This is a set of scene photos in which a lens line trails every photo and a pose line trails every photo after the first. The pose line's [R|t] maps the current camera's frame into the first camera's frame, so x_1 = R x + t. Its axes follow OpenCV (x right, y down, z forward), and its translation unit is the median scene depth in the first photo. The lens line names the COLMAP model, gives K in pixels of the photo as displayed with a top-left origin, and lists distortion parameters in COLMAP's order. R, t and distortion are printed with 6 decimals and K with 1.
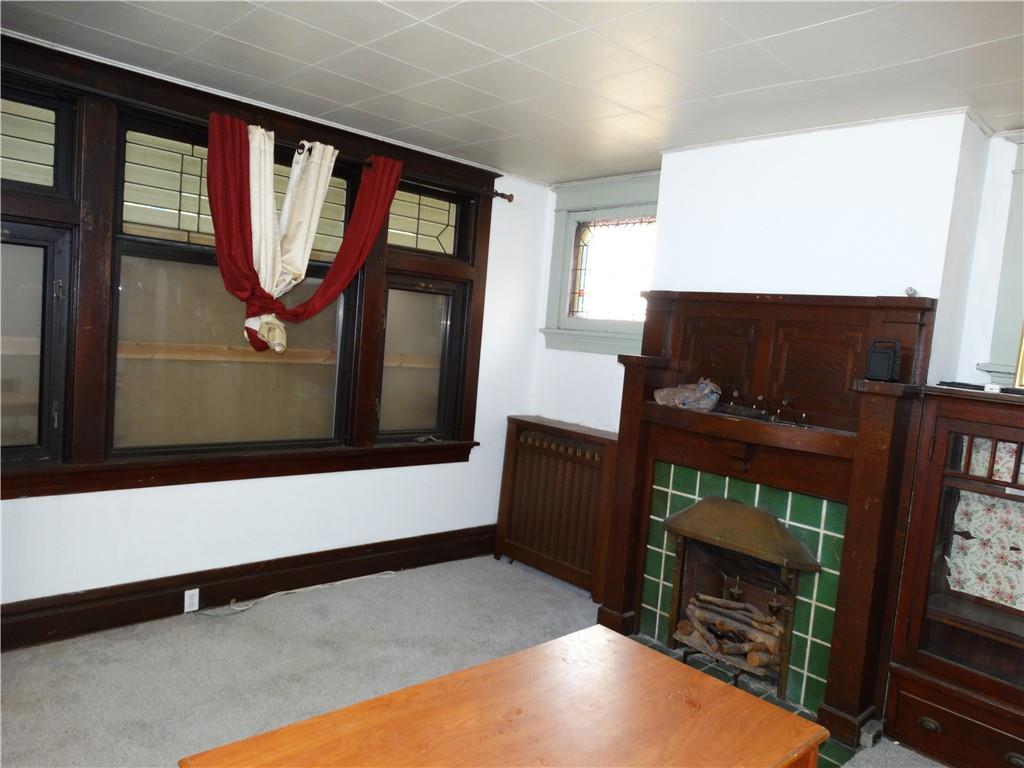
lens RADIAL K [[747.0, 0, 515.0], [0, 747.0, 387.6], [0, 0, 1]] dist [0.032667, -0.002652]
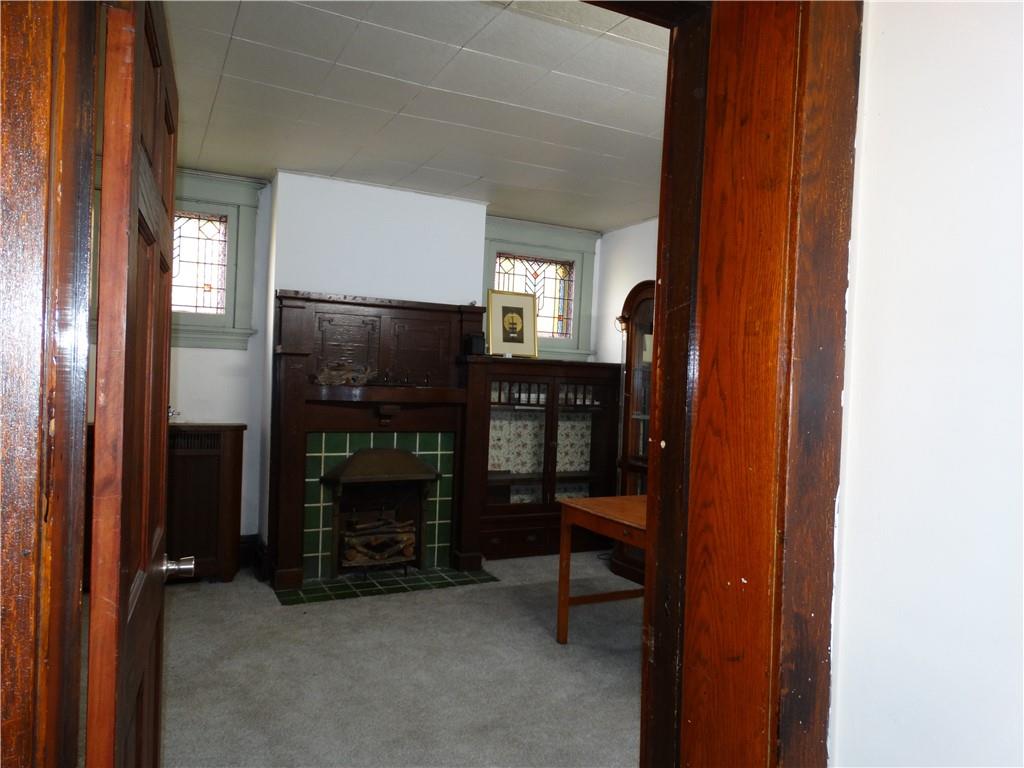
lens RADIAL K [[747.0, 0, 515.0], [0, 747.0, 387.6], [0, 0, 1]] dist [0.032667, -0.002652]
pose [[0.257136, -0.089074, 0.962261, -0.978786], [0.061633, 0.995227, 0.075656, -0.049849], [-0.964408, 0.039854, 0.261399, 0.405039]]
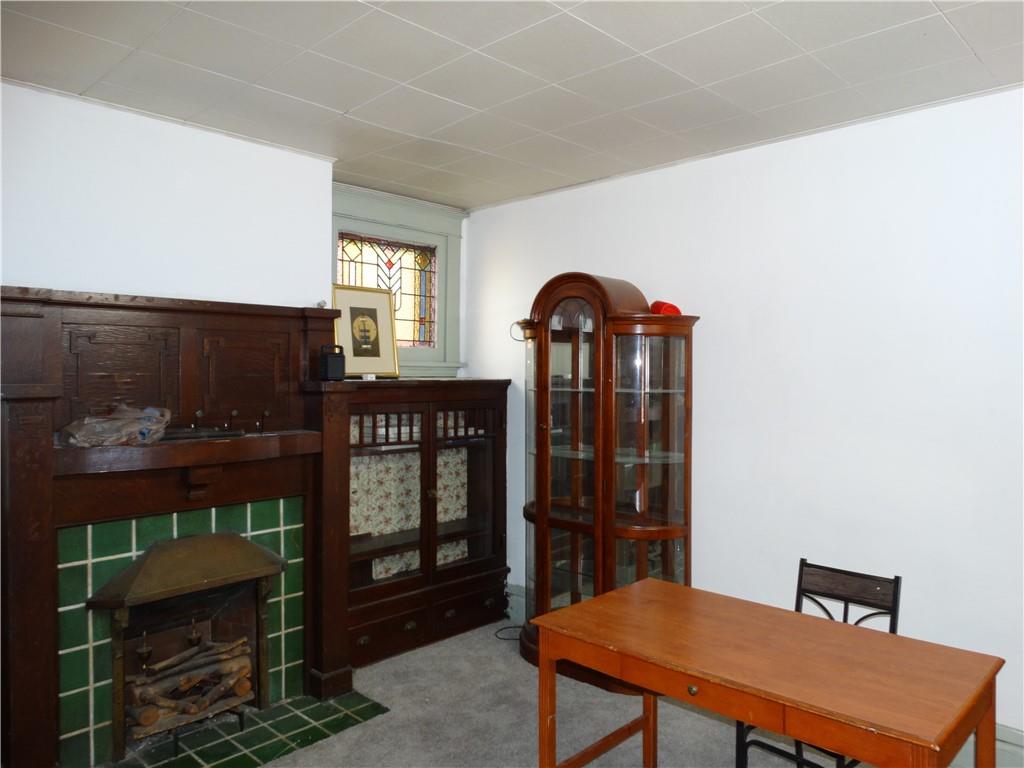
lens RADIAL K [[747.0, 0, 515.0], [0, 747.0, 387.6], [0, 0, 1]] dist [0.032667, -0.002652]
pose [[-0.063169, -0.106814, 0.992270, -0.595103], [0.073922, 0.991024, 0.111386, -0.091907], [-0.995261, 0.080387, -0.054706, 0.671121]]
